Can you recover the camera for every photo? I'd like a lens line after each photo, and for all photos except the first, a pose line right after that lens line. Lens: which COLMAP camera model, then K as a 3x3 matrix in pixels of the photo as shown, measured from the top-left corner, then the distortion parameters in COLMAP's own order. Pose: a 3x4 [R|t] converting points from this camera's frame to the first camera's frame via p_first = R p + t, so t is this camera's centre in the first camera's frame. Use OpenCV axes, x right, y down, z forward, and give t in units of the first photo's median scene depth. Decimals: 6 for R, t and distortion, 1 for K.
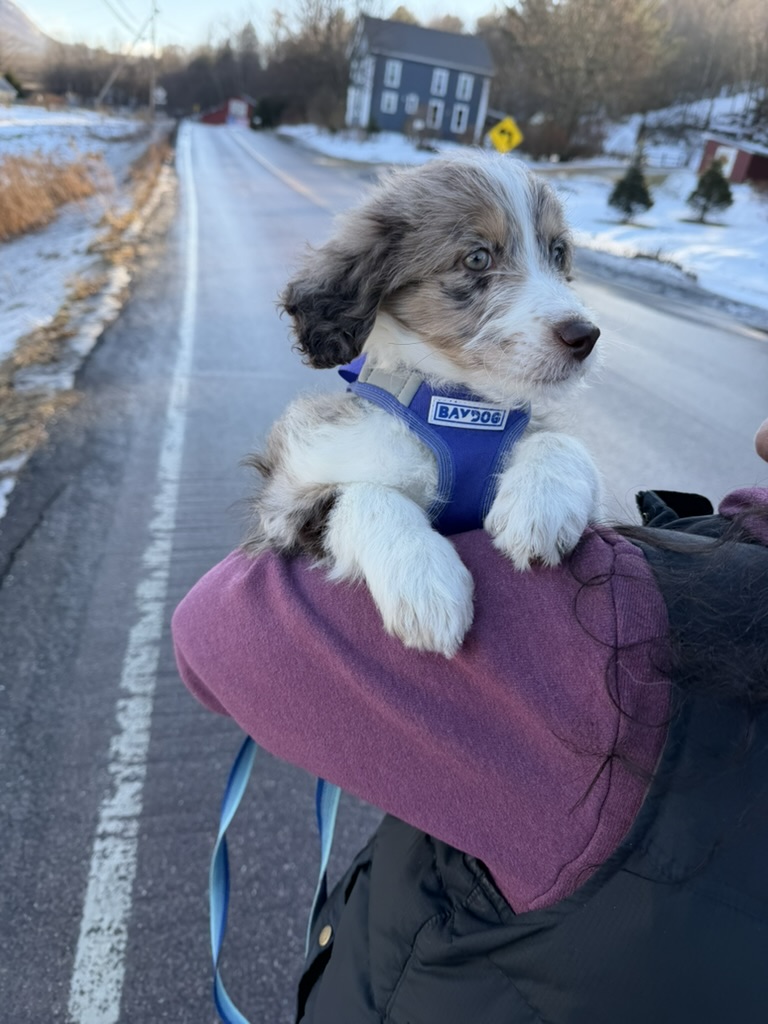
lens RADIAL K [[721.6, 0, 382.4], [0, 721.6, 492.2], [0, 0, 1]] dist [-0.031126, 0.005651]
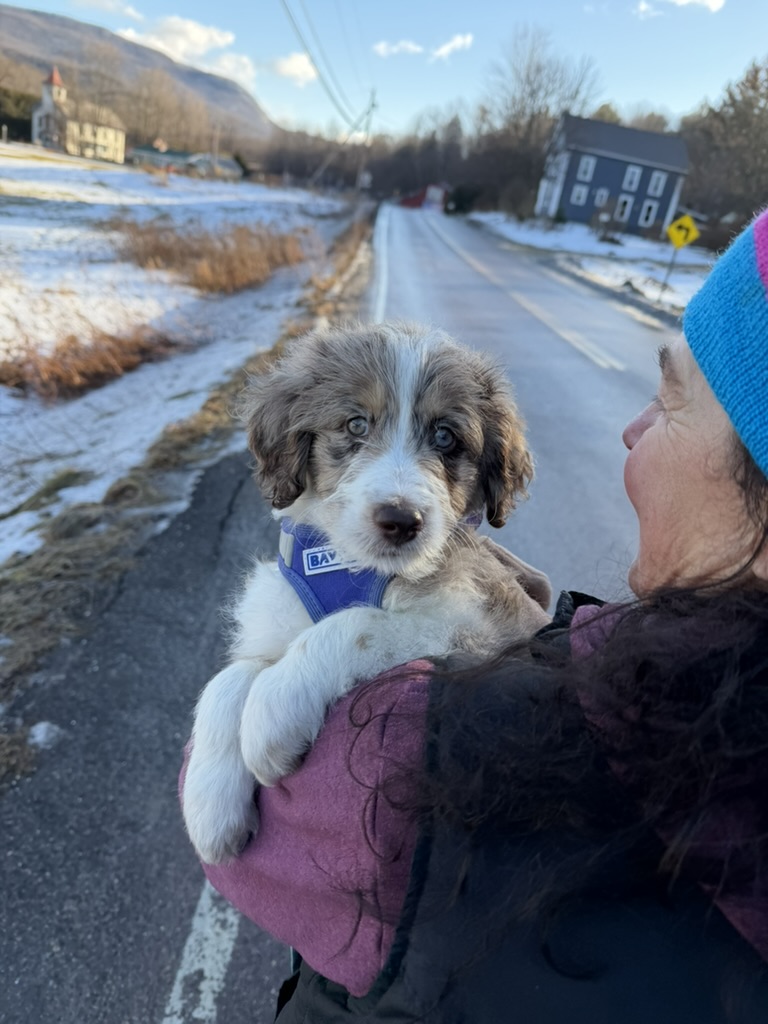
lens RADIAL K [[717.1, 0, 384.0], [0, 717.1, 512.0], [0, 0, 1]] dist [-0.021878, -0.004996]
pose [[0.970439, 0.128168, -0.204503, 0.027411], [-0.143207, 0.987844, -0.060460, 0.064351], [0.194268, 0.087959, 0.976997, -0.129708]]
